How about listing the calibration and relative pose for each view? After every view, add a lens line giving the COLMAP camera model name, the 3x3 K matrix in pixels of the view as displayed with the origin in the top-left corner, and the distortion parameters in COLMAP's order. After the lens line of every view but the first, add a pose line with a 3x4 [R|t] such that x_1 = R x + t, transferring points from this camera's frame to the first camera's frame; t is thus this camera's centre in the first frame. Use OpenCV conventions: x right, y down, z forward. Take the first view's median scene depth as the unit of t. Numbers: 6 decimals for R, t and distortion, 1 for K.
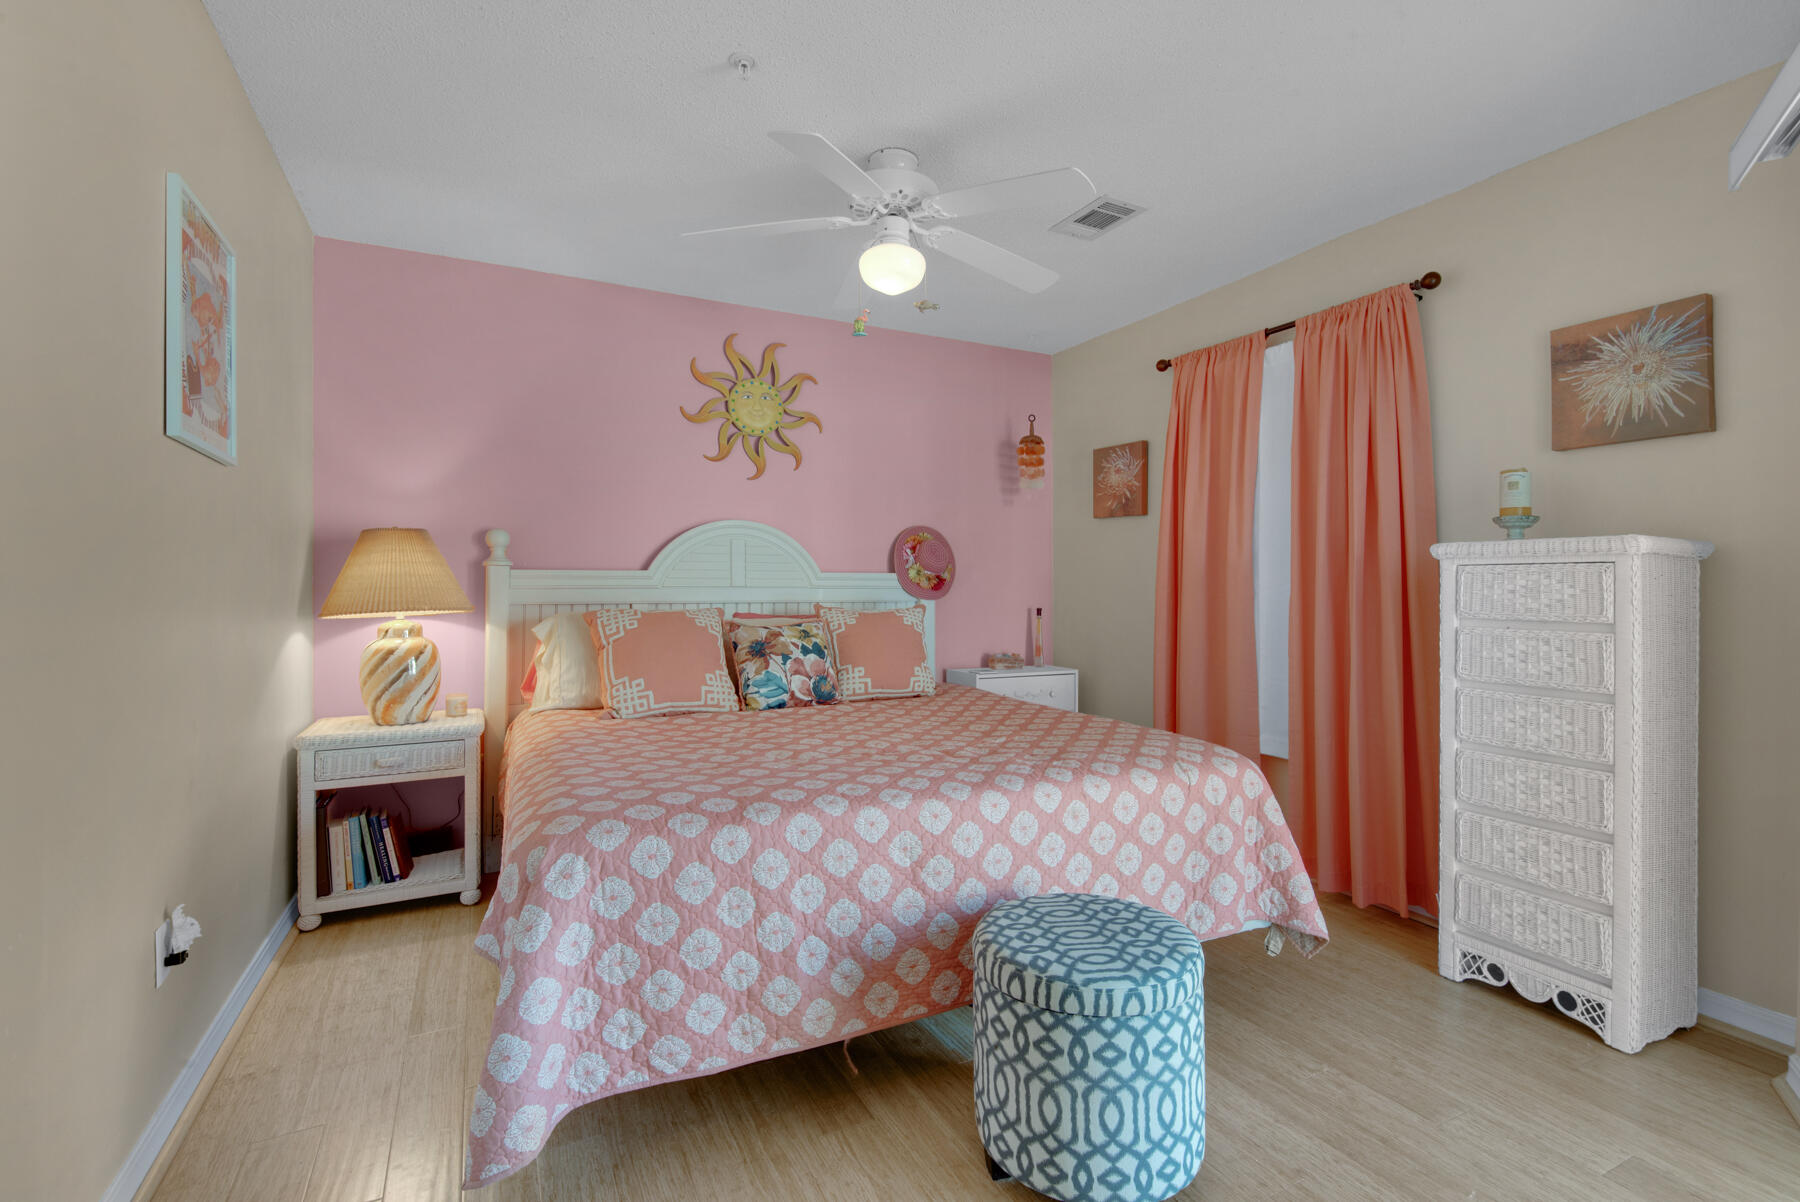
lens RADIAL K [[825.0, 0, 910.3], [0, 825.0, 594.6], [0, 0, 1]] dist [0.024859, -0.017015]
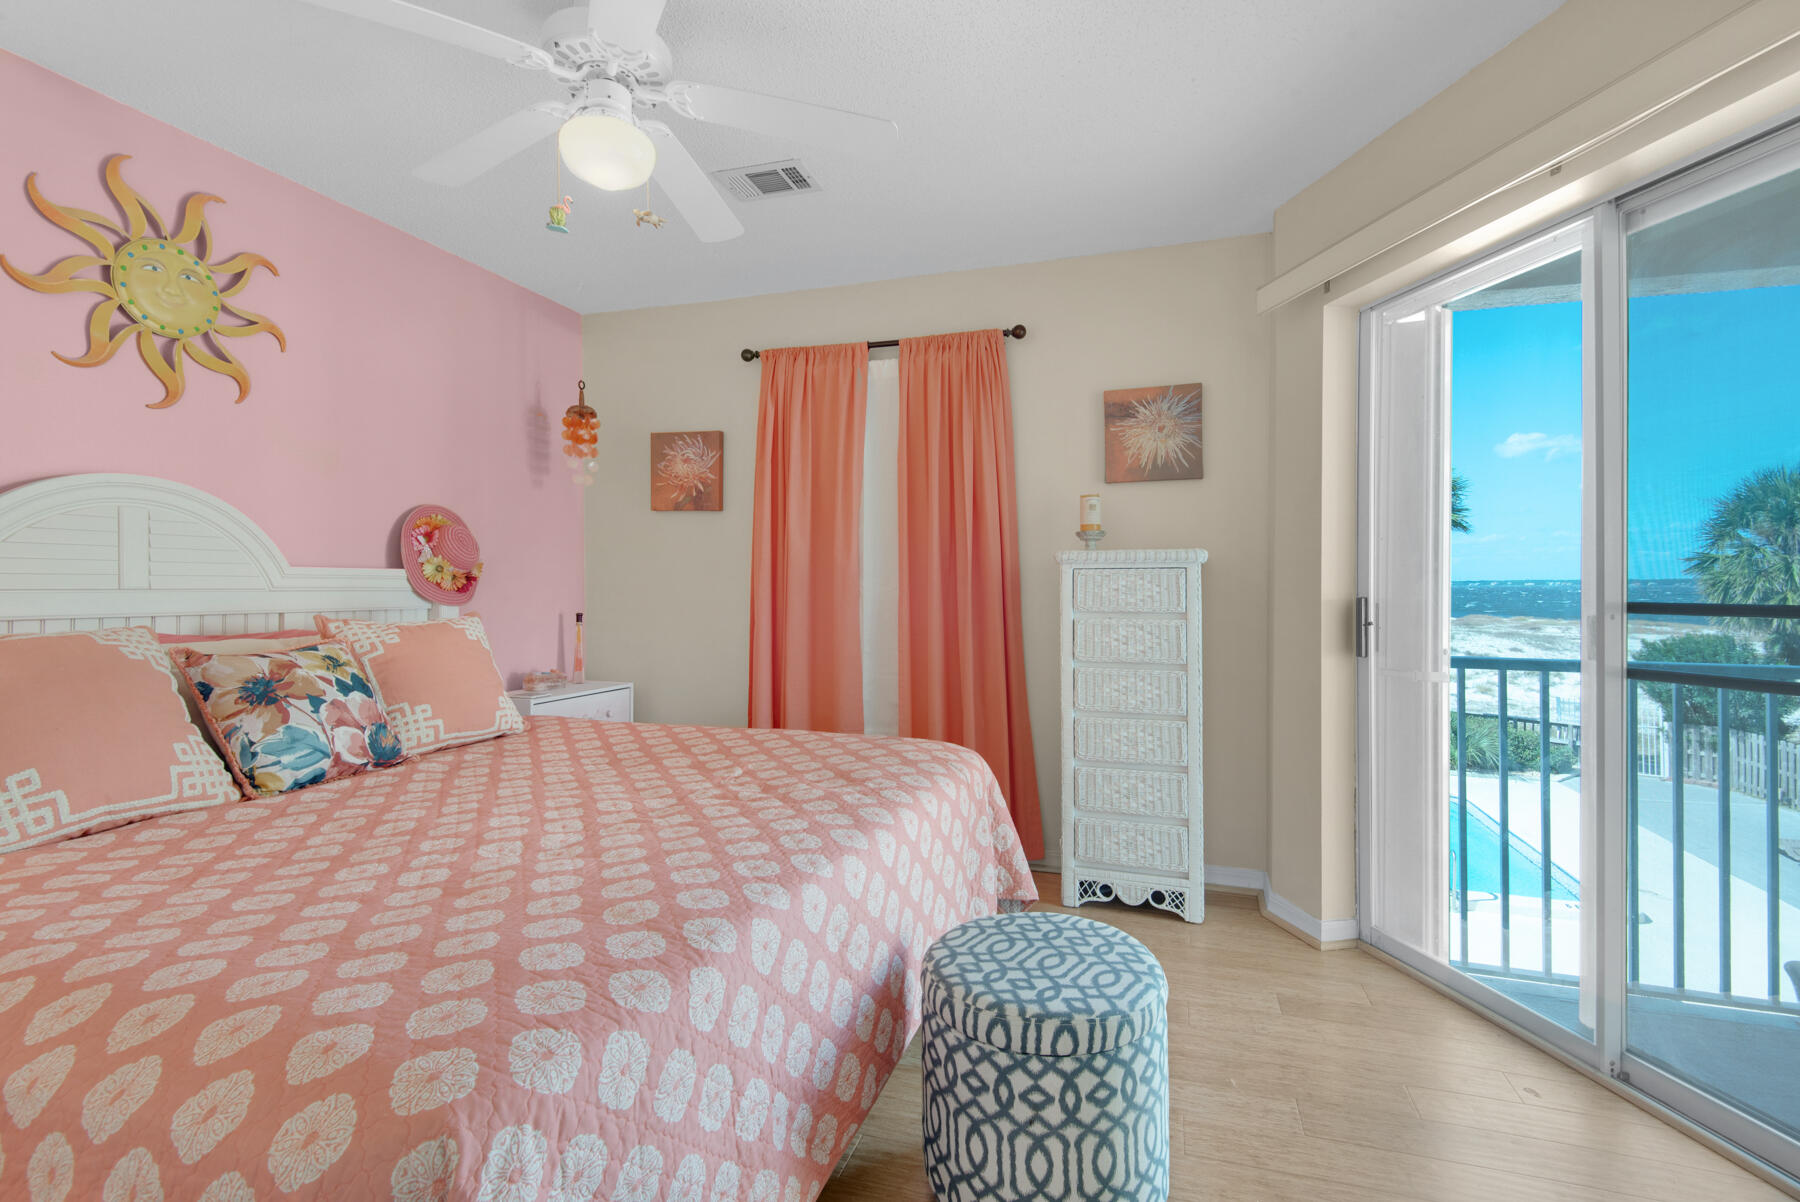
lens RADIAL K [[825.0, 0, 927.0], [0, 825.0, 590.3], [0, 0, 1]] dist [0.024859, -0.017015]
pose [[0.699438, -0.005352, 0.714673, -0.332113], [0.010112, 0.999946, -0.002409, -0.002238], [-0.714622, 0.008912, 0.699454, 0.268827]]
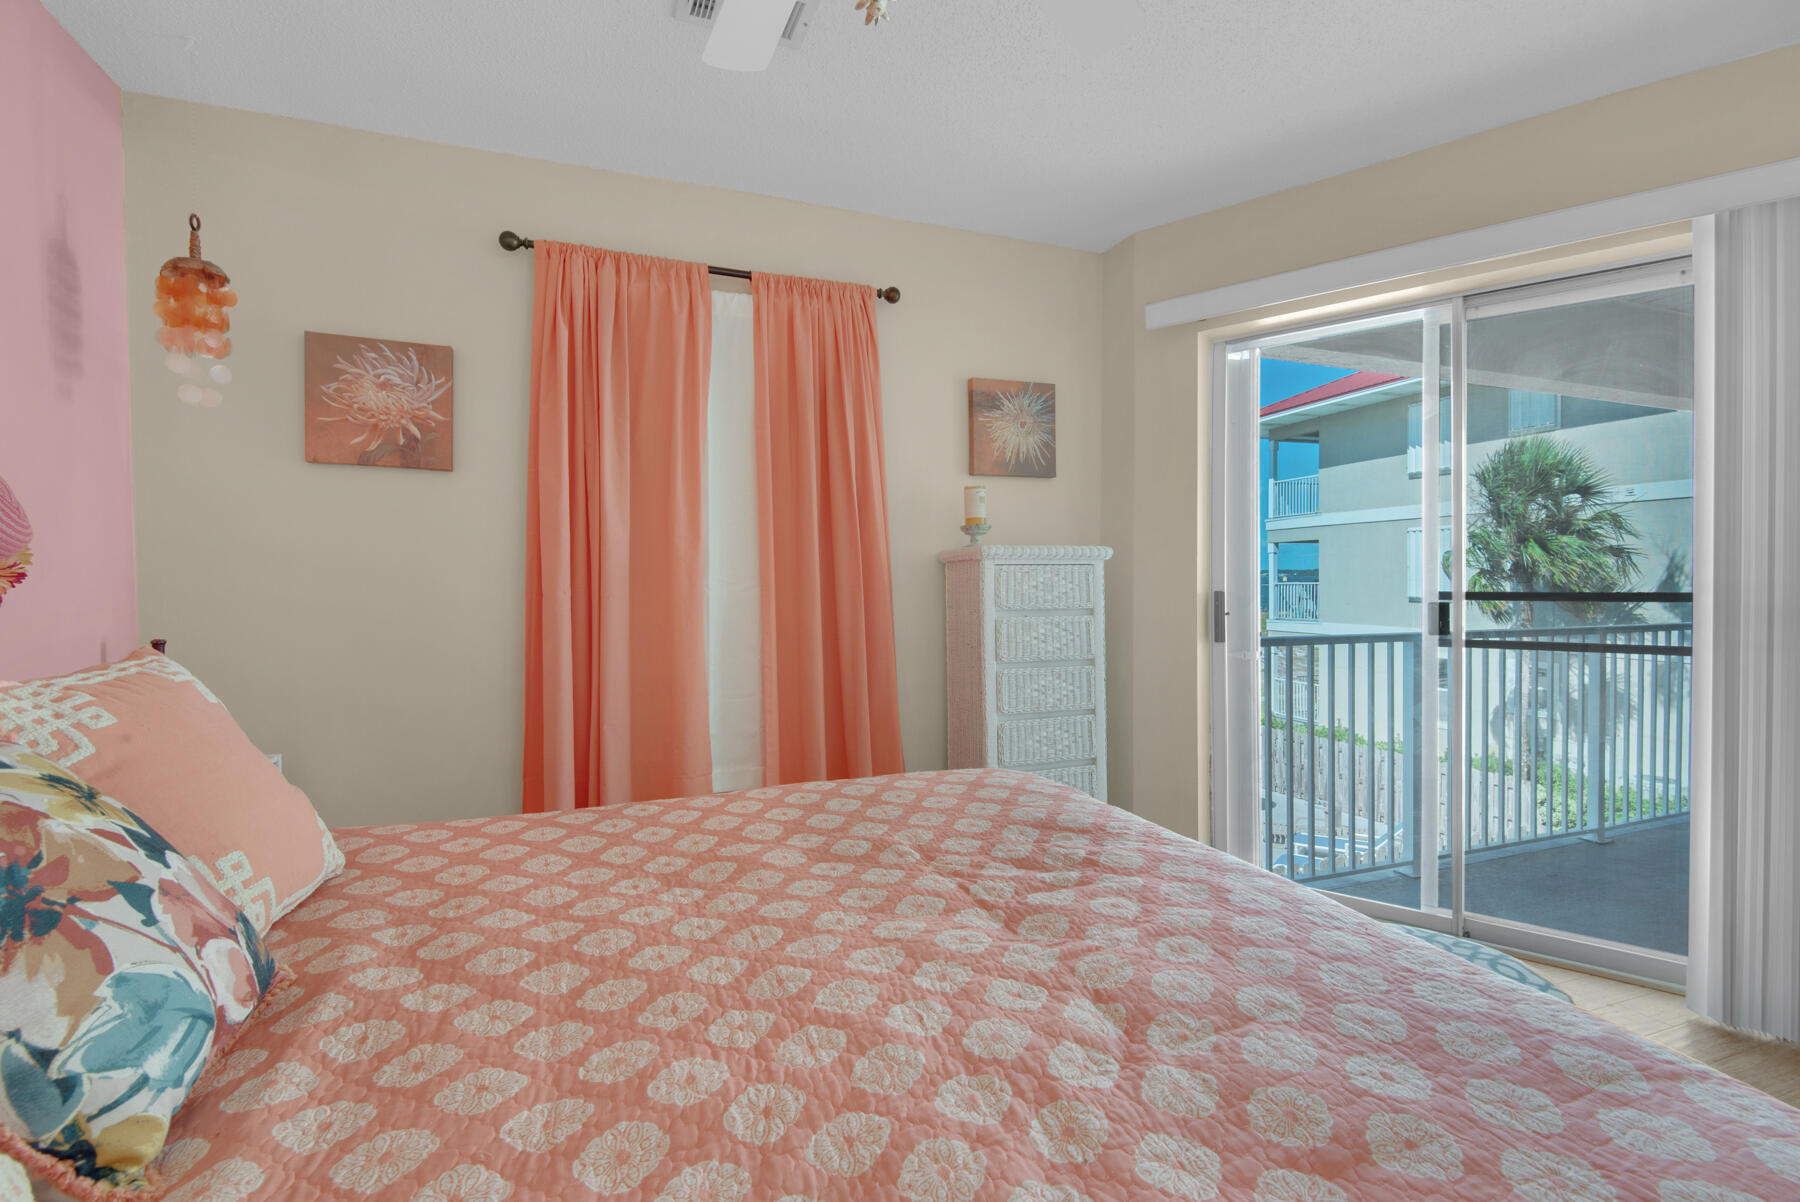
lens RADIAL K [[825.0, 0, 905.5], [0, 825.0, 605.1], [0, 0, 1]] dist [0.024859, -0.017015]
pose [[0.094572, -0.031146, 0.995031, -0.444078], [0.019837, 0.999371, 0.029396, -0.013794], [-0.995320, 0.016959, 0.095130, 0.912762]]
